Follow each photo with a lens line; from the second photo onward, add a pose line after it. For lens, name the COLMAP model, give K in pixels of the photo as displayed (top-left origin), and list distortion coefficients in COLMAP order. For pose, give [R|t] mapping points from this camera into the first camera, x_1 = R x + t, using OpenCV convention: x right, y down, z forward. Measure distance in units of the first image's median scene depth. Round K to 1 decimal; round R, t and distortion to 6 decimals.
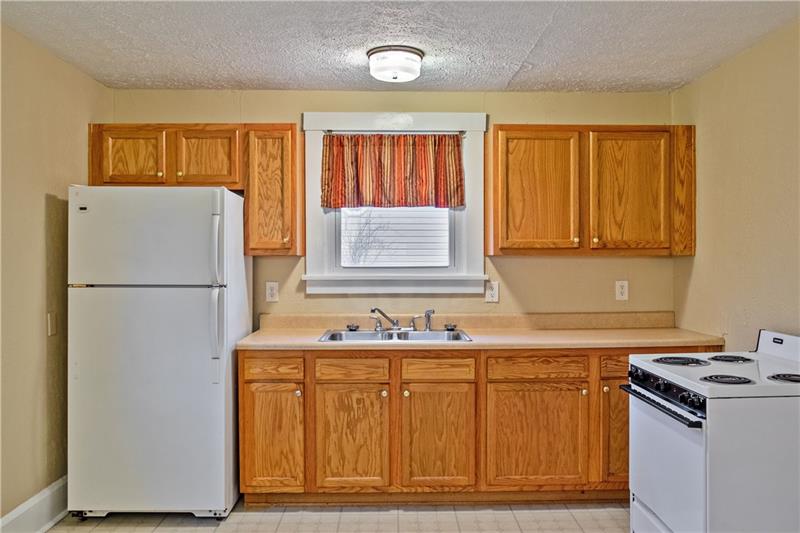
lens RADIAL K [[670.3, 0, 400.0], [0, 670.3, 266.5], [0, 0, 1]] dist [-0.000745, 0.004514]
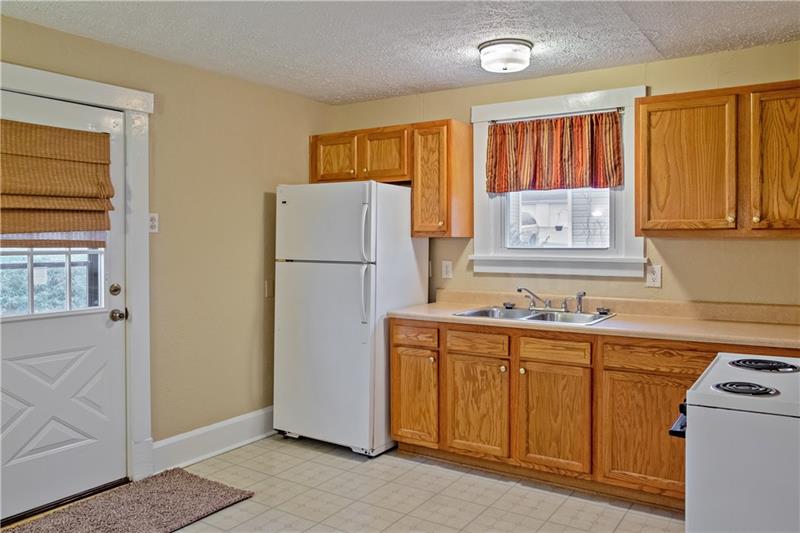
lens RADIAL K [[647.2, 0, 400.6], [0, 647.2, 242.0], [0, 0, 1]] dist [0.001525, 0.006365]
pose [[0.828503, 0.003835, -0.559972, 0.385028], [-0.007406, 0.999964, -0.004109, -0.003564], [0.559936, 0.007551, 0.828502, 0.062722]]
